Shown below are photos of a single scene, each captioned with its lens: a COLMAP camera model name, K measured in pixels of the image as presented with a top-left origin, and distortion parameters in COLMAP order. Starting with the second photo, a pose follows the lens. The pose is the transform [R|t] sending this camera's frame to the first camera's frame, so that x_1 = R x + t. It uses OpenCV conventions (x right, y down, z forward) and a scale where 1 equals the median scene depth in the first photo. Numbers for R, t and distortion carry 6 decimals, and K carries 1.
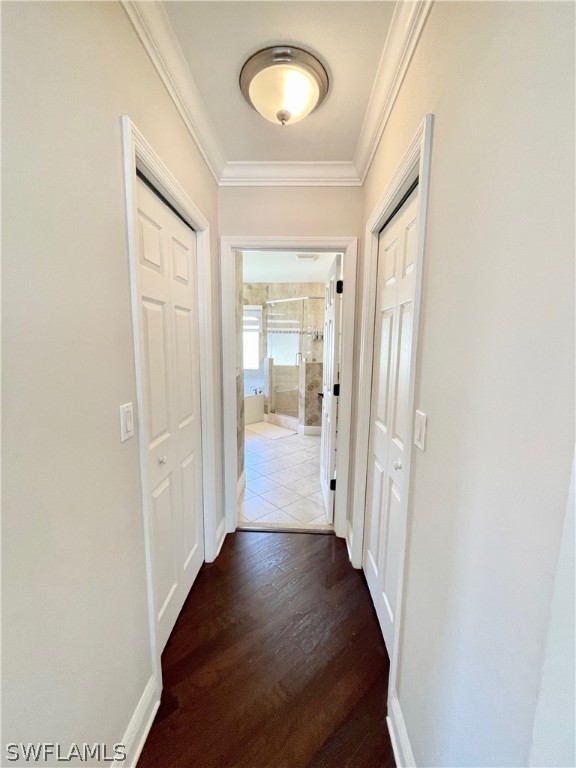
lens RADIAL K [[310.4, 0, 290.8], [0, 310.4, 387.8], [0, 0, 1]] dist [-0.003059, 0.000291]
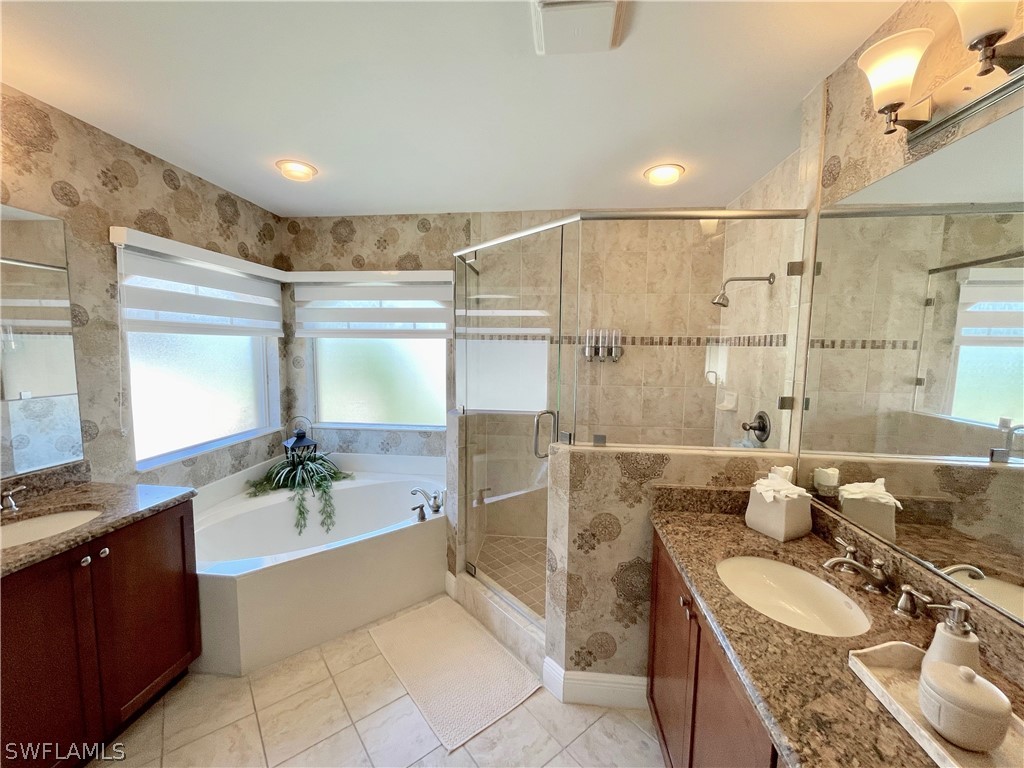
lens RADIAL K [[413.8, 0, 508.0], [0, 413.8, 383.1], [0, 0, 1]] dist [-0.003059, 0.000291]
pose [[0.997213, 0.003740, -0.074512, 0.016115], [-0.007592, 0.998645, -0.051481, -0.101277], [0.074218, 0.051903, 0.995890, 0.513616]]
